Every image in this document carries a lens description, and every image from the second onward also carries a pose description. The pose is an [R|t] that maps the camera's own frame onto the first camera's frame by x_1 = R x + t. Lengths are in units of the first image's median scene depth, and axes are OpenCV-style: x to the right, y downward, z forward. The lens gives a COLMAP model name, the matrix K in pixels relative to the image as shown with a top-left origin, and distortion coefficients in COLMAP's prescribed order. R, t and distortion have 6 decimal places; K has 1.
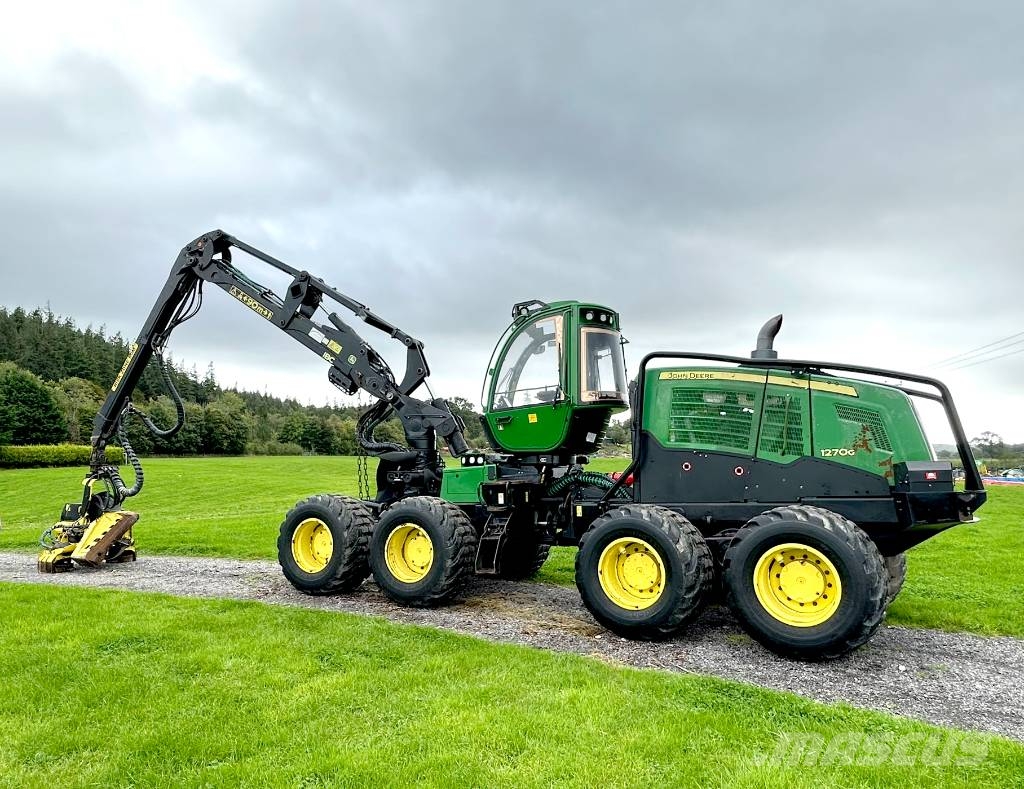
lens RADIAL K [[690.9, 0, 481.7], [0, 690.9, 405.2], [0, 0, 1]] dist [0.000227, -0.001228]
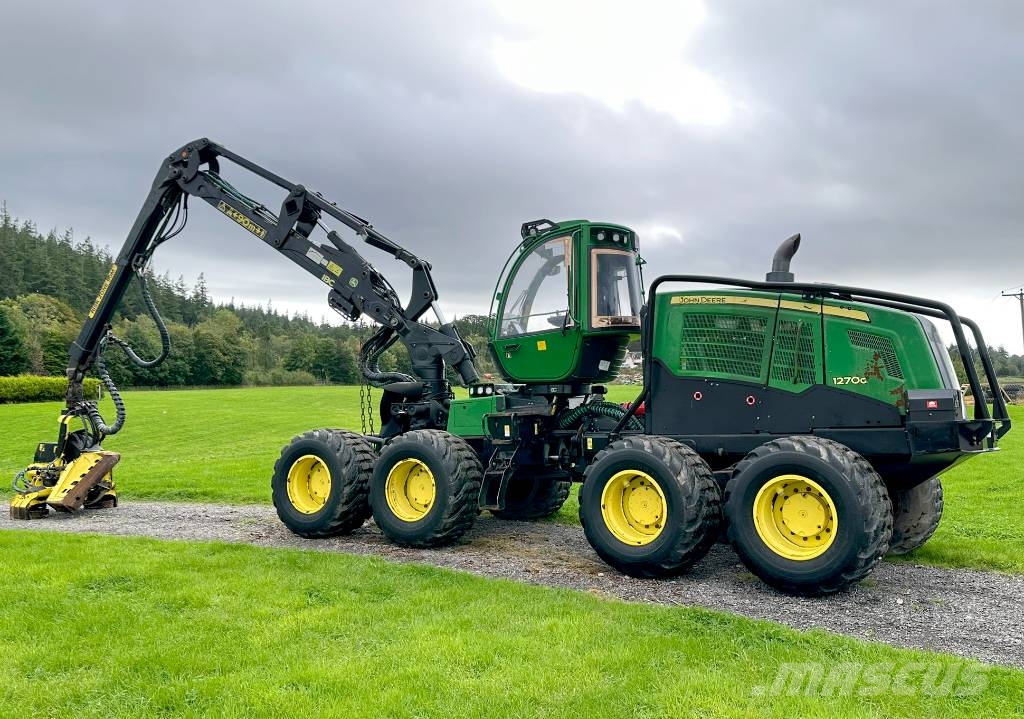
lens RADIAL K [[840.5, 0, 514.5], [0, 840.5, 324.3], [0, 0, 1]] dist [0.152241, -0.288198]
pose [[0.999699, -0.009987, -0.022429, 0.061670], [0.010042, 0.999947, 0.002309, -0.012844], [0.022405, -0.002534, 0.999746, -0.144660]]
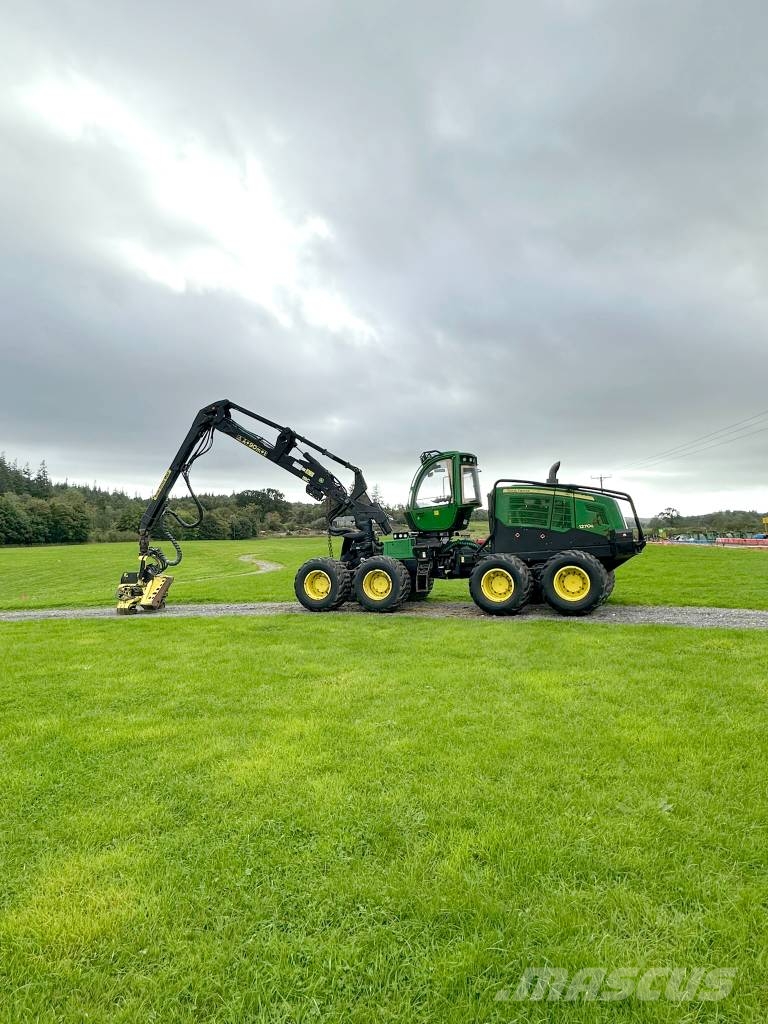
lens RADIAL K [[577.6, 0, 387.3], [0, 577.6, 512.1], [0, 0, 1]] dist [0.002353, 0.000340]
pose [[0.984261, -0.023377, 0.175167, -0.334635], [0.017756, 0.999278, 0.033586, -0.038592], [-0.175826, -0.029947, 0.983966, -0.543113]]
